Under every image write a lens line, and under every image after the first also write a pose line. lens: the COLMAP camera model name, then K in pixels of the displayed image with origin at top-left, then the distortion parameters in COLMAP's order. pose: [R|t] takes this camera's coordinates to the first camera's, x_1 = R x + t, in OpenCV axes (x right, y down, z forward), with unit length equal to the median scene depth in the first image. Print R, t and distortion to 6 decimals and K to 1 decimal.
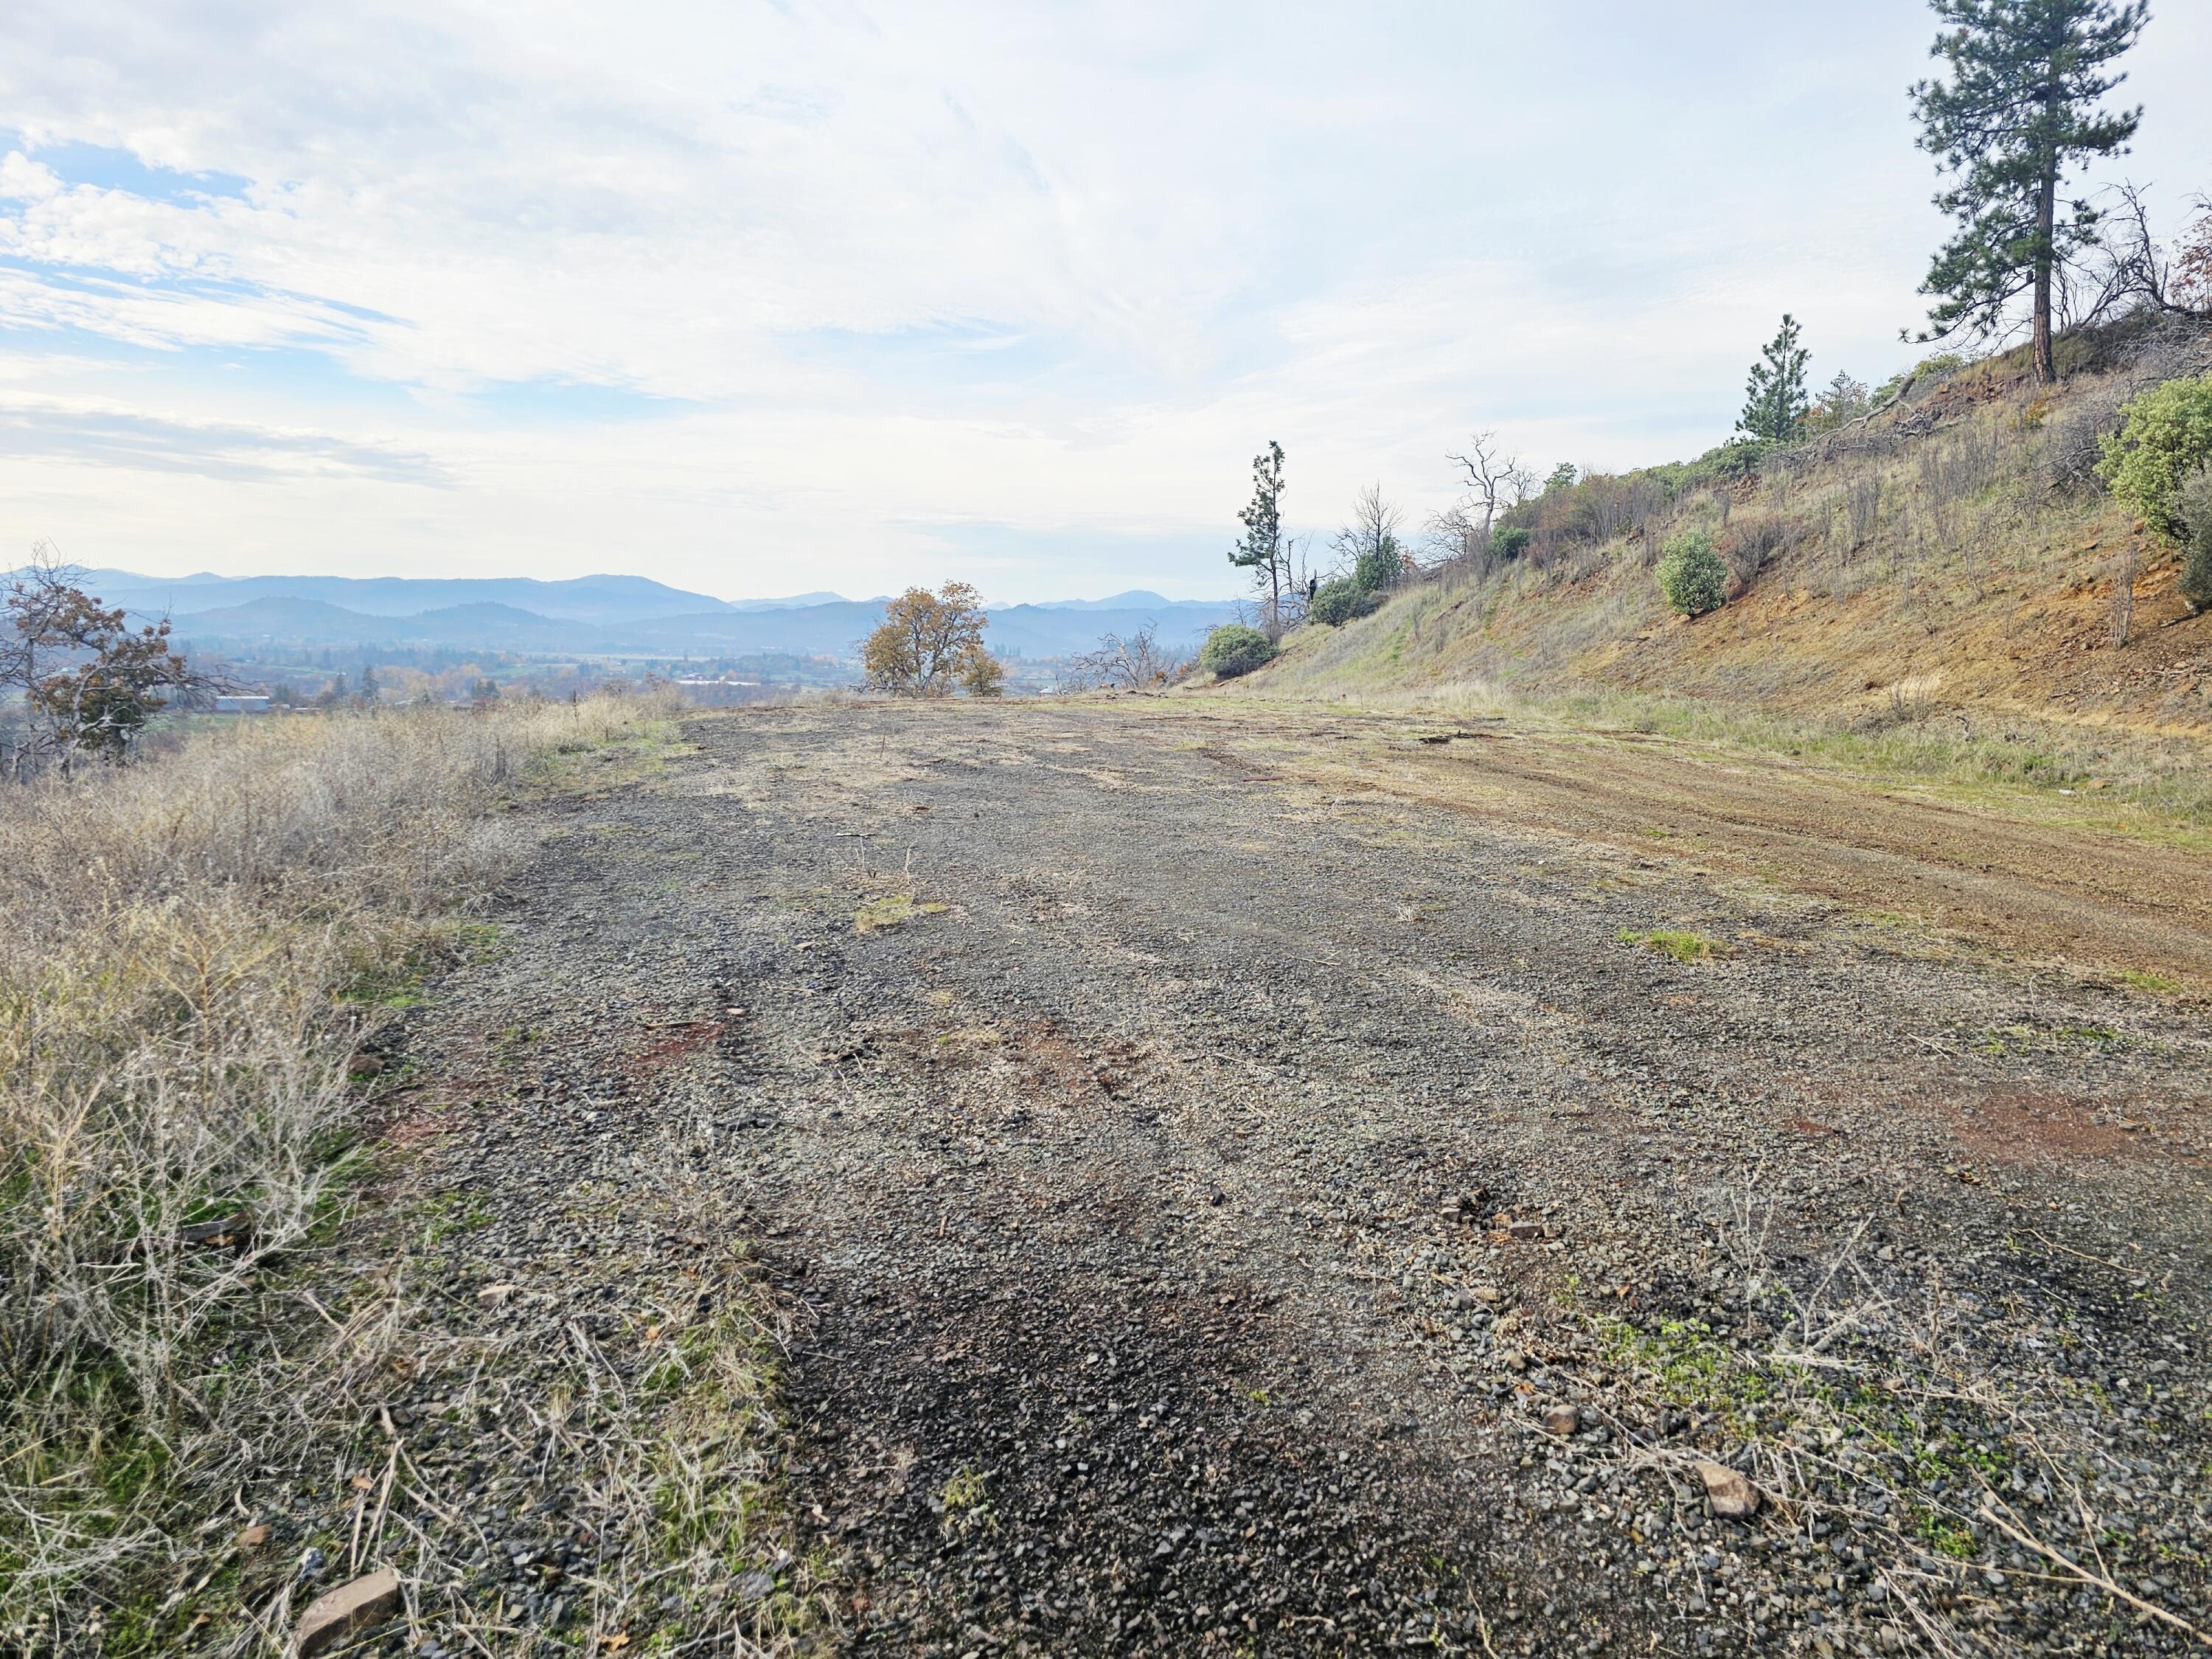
lens RADIAL K [[1482.6, 0, 1103.0], [0, 1482.6, 817.4], [0, 0, 1]] dist [0.066160, -0.063049]
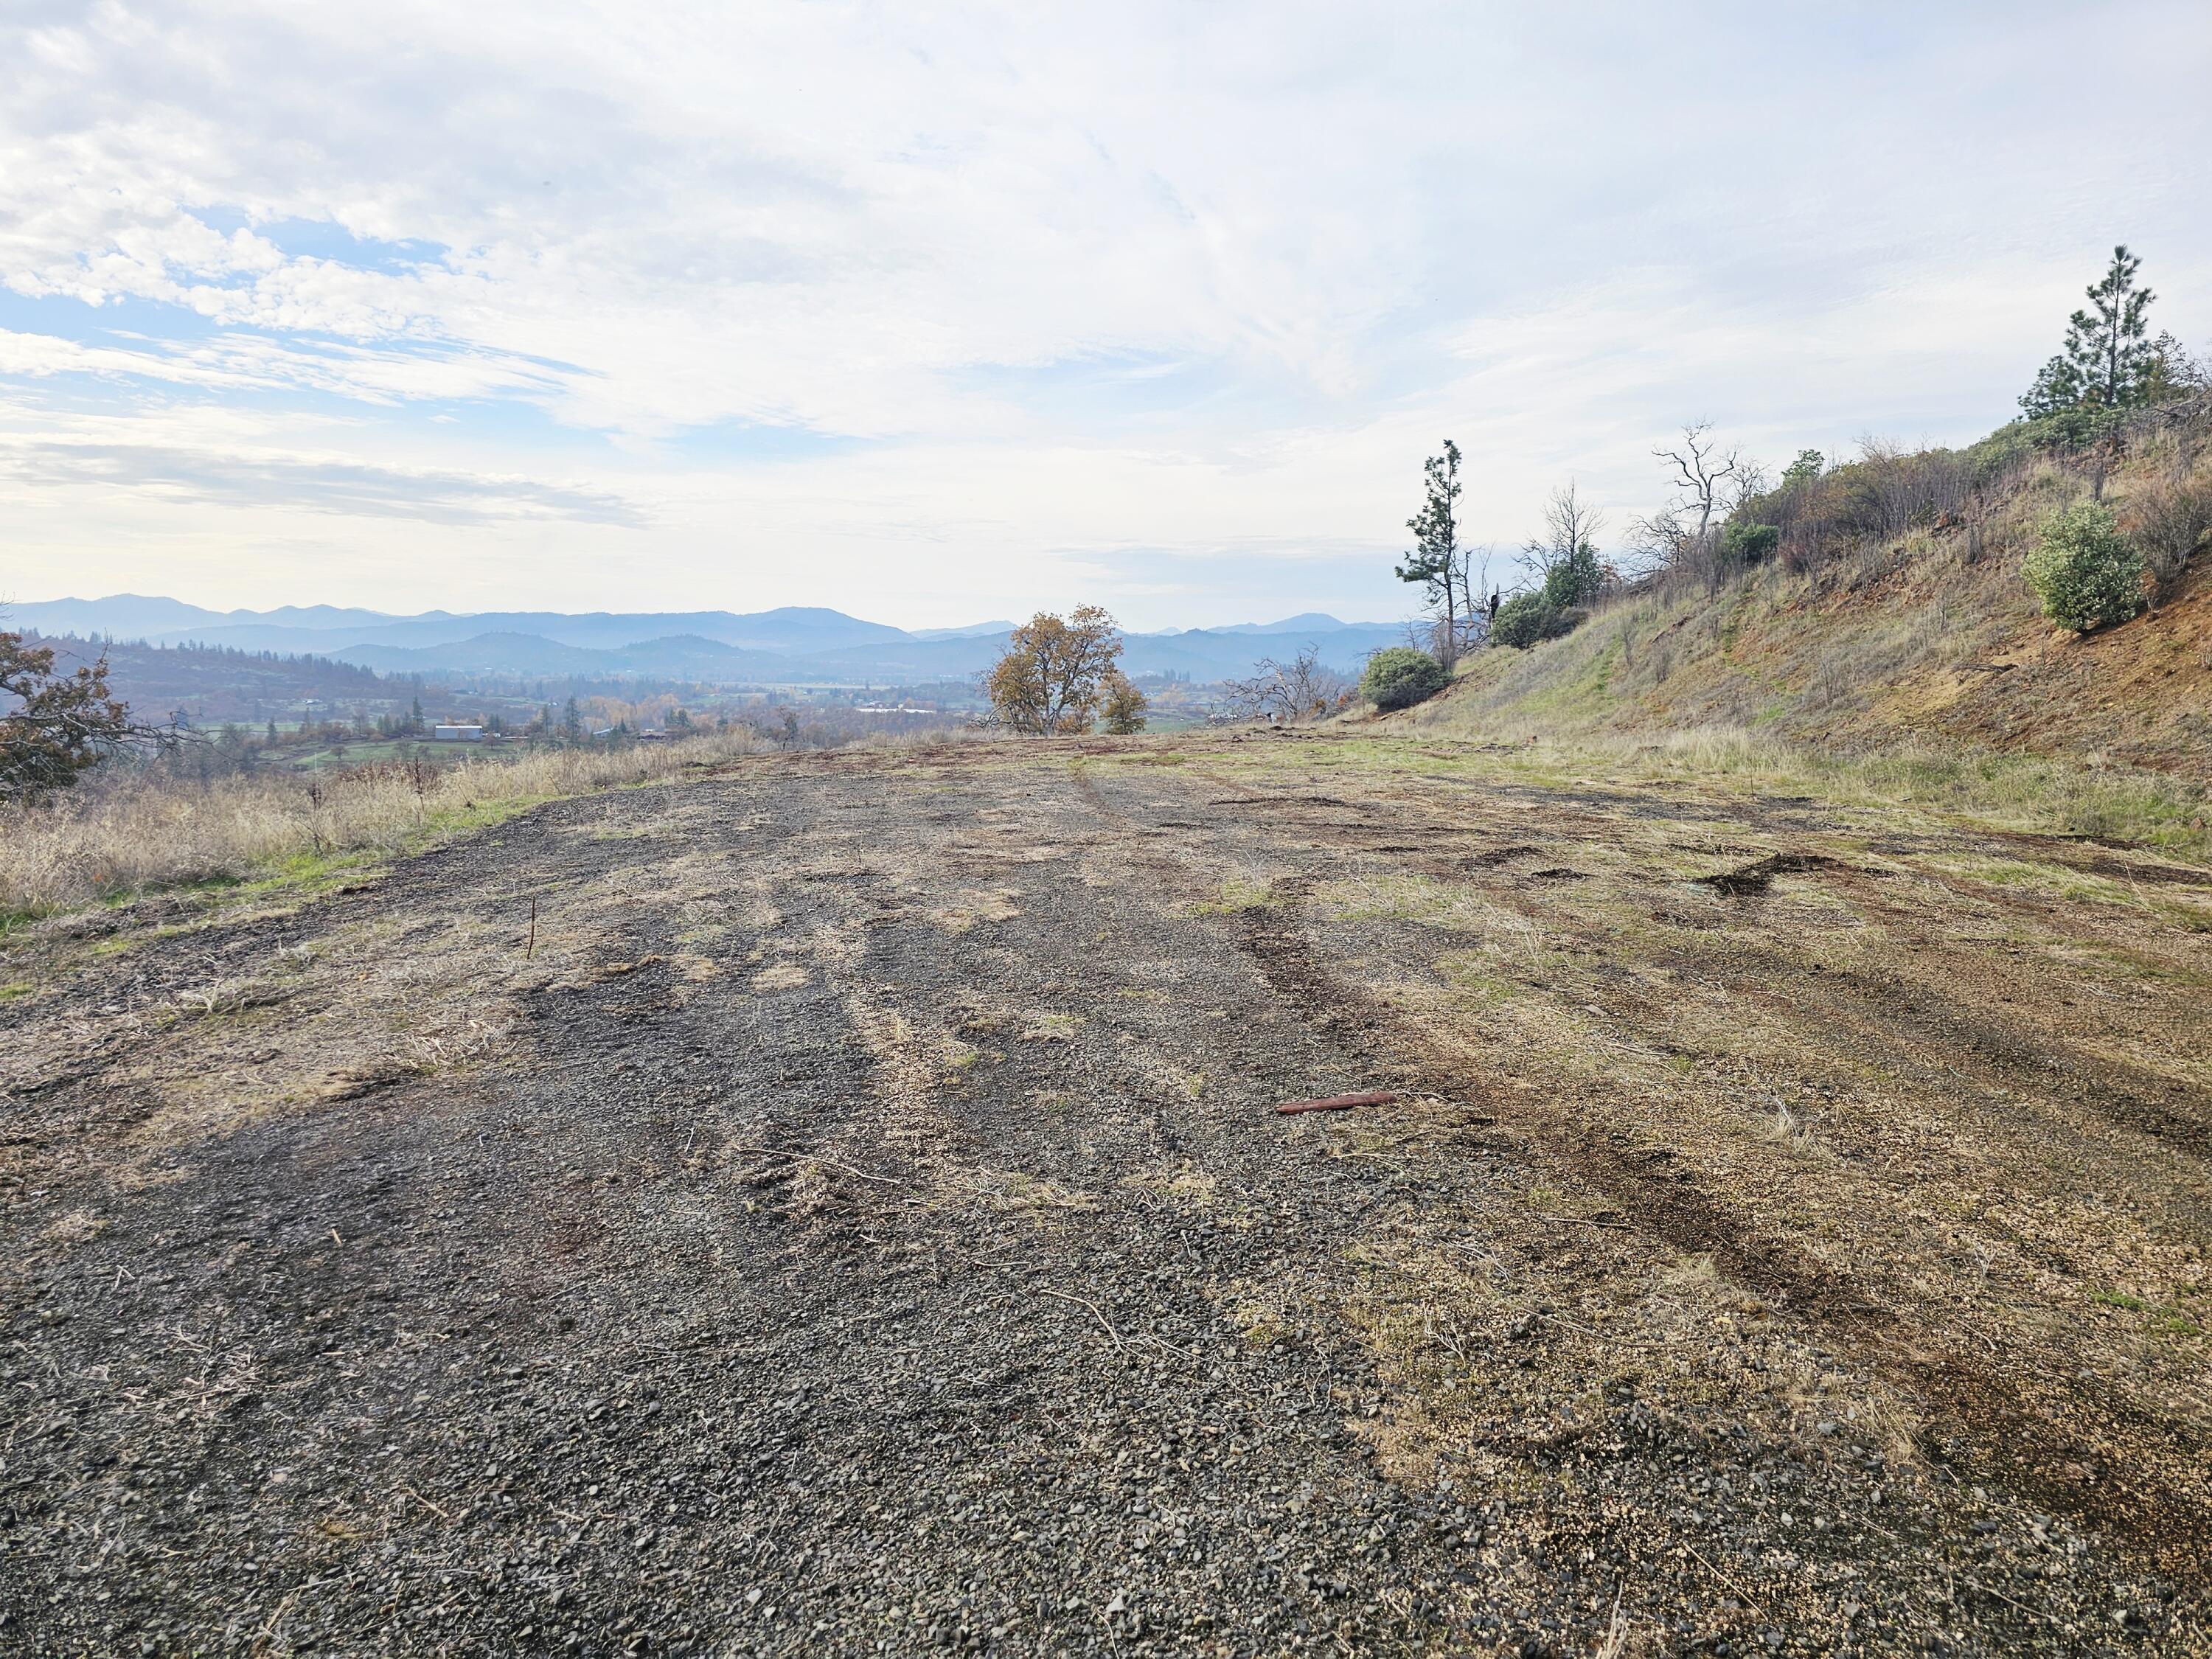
lens RADIAL K [[1482.6, 0, 1063.1], [0, 1482.6, 808.9], [0, 0, 1]] dist [0.066160, -0.063049]
pose [[0.989953, 0.003960, -0.141340, 0.015034], [-0.007143, 0.999732, -0.022015, -0.014212], [0.141215, 0.022804, 0.989716, 0.103105]]
